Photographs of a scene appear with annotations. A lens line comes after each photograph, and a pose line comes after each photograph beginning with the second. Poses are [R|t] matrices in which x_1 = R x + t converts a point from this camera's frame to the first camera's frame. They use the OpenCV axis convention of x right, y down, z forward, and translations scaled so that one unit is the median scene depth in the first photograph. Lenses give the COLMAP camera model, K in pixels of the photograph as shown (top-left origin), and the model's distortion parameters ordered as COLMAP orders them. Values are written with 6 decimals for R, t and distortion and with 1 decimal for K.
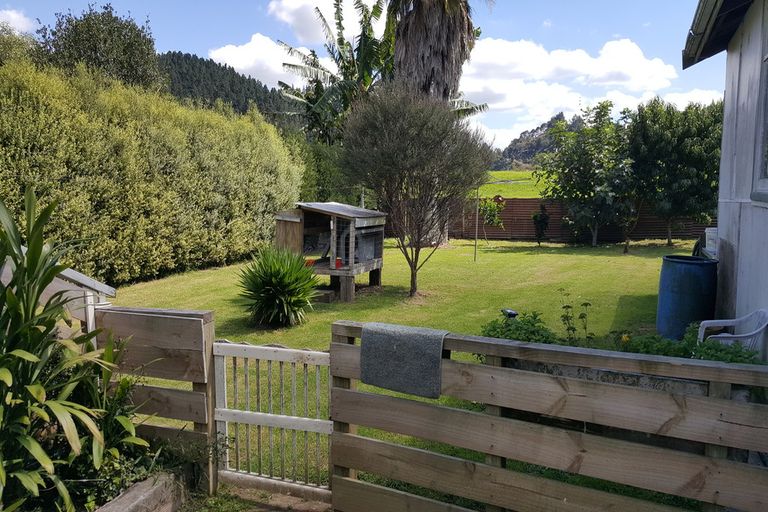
lens RADIAL K [[606.8, 0, 383.9], [0, 606.8, 256.9], [0, 0, 1]] dist [-0.000478, -0.000109]
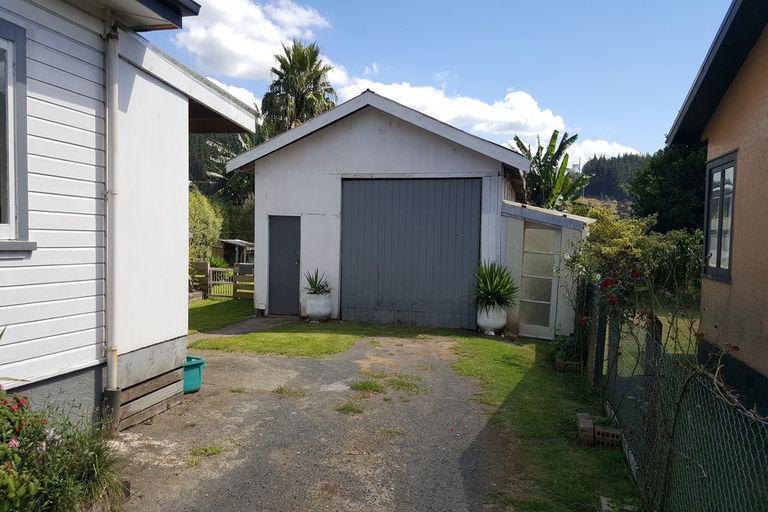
lens RADIAL K [[606.8, 0, 383.5], [0, 606.8, 256.8], [0, 0, 1]] dist [-0.000478, -0.000109]
pose [[0.990248, 0.002017, 0.139301, 0.103484], [0.005137, 0.998686, -0.050982, 0.067182], [-0.139221, 0.051200, 0.988937, -0.949539]]
